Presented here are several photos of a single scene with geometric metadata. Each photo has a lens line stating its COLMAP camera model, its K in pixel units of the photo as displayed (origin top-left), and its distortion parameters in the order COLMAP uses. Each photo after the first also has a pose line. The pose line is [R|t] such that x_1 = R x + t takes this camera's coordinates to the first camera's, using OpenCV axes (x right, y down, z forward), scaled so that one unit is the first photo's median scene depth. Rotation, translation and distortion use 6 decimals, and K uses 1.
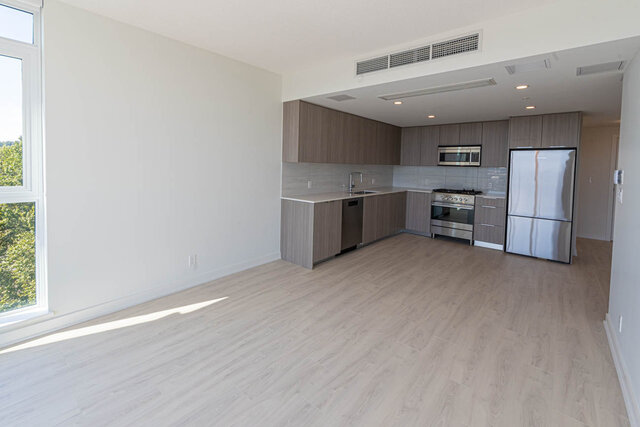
lens RADIAL K [[283.4, 0, 318.7], [0, 283.4, 181.0], [0, 0, 1]] dist [0.000909, -0.001639]
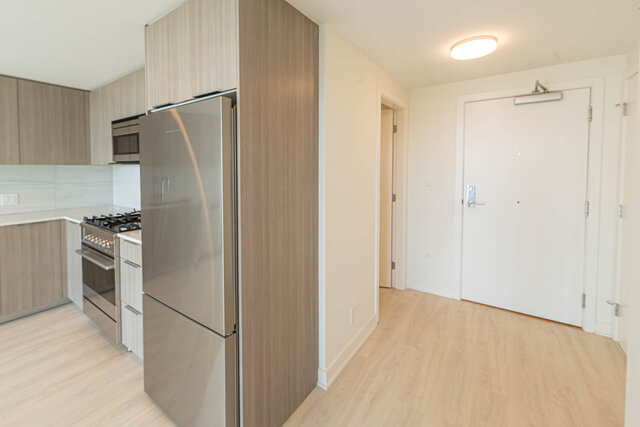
lens RADIAL K [[283.4, 0, 306.3], [0, 283.4, 178.0], [0, 0, 1]] dist [0.000909, -0.001639]
pose [[0.993008, -0.030659, 0.113994, 0.713659], [0.032721, 0.999332, -0.016261, -0.012342], [-0.113420, 0.019877, 0.993348, 0.515621]]
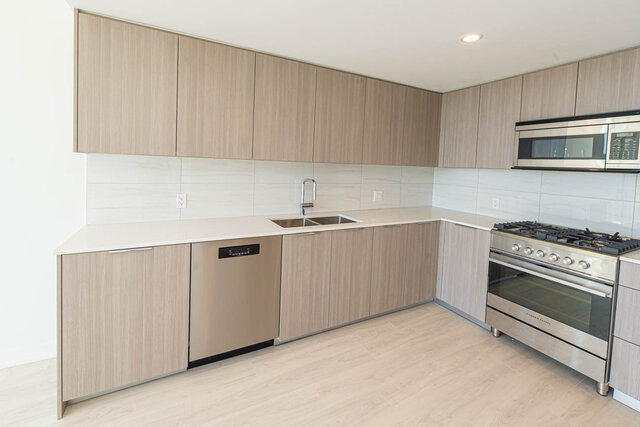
lens RADIAL K [[283.4, 0, 319.5], [0, 283.4, 178.5], [0, 0, 1]] dist [0.000909, -0.001639]
pose [[0.933465, 0.028408, -0.357541, 0.307895], [-0.035289, 0.999296, -0.012736, -0.023941], [0.356927, 0.024506, 0.933811, 0.506209]]
